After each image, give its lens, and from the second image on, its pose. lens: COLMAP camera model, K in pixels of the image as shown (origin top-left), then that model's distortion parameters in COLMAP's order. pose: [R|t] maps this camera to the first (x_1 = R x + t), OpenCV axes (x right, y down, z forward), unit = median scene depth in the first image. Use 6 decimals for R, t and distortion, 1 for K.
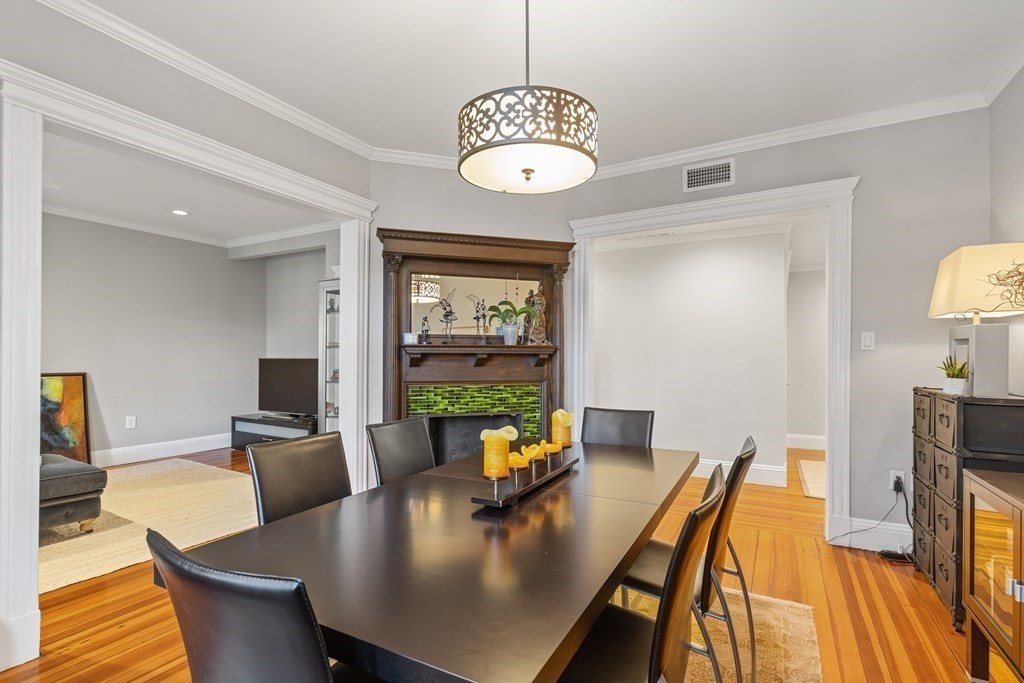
lens RADIAL K [[479.4, 0, 513.7], [0, 479.4, 353.8], [0, 0, 1]] dist [0.001226, 0.000191]
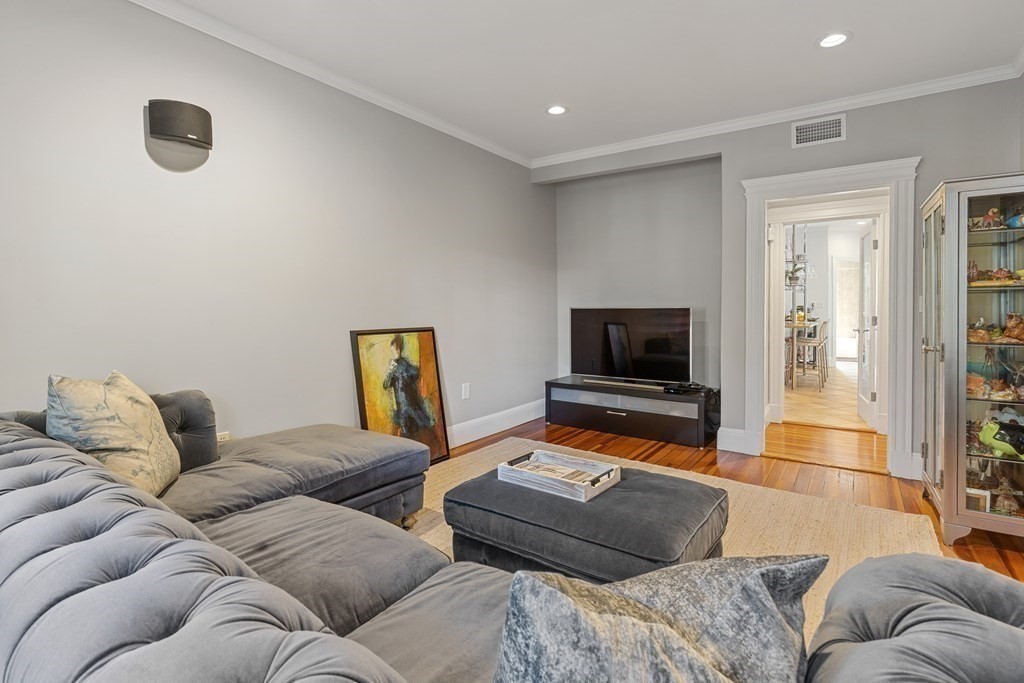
lens RADIAL K [[483.6, 0, 510.7], [0, 483.6, 314.2], [0, 0, 1]] dist [-0.000113, -0.000003]
pose [[0.993576, -0.000941, -0.113164, -0.683307], [0.003376, 0.999767, 0.021325, 0.002956], [0.113118, -0.021570, 0.993347, 0.251087]]
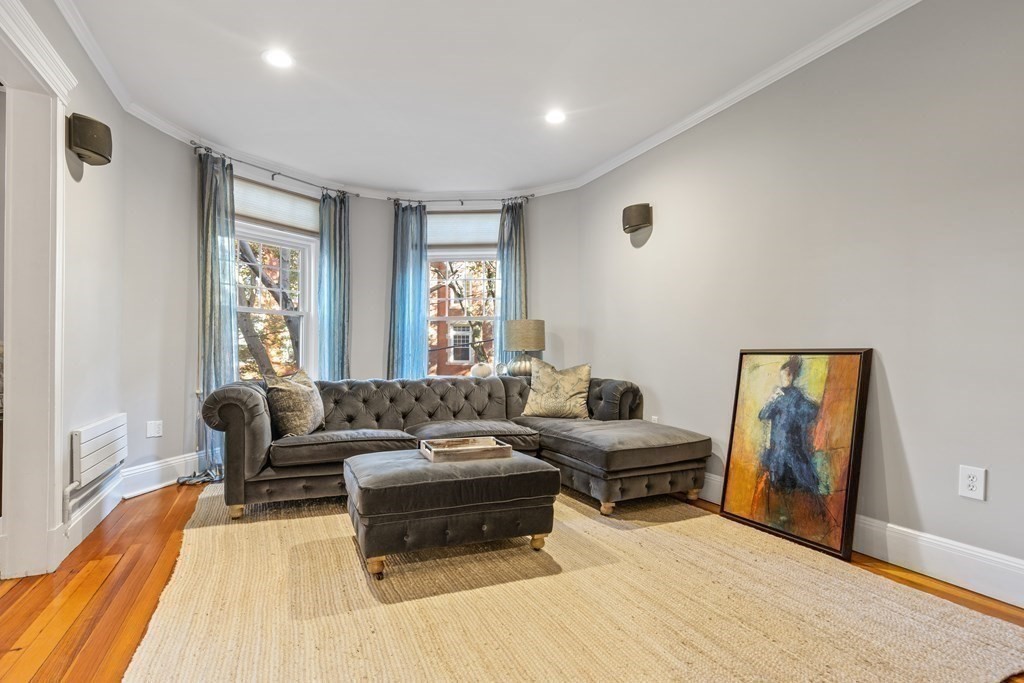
lens RADIAL K [[518.2, 0, 512.0], [0, 518.2, 341.5], [0, 0, 1]] dist [-0.013021, 0.000282]
pose [[-0.592170, -0.024676, -0.805436, -0.274125], [-0.000545, 0.999543, -0.030223, 0.047750], [0.805813, -0.017458, -0.591912, 1.017879]]
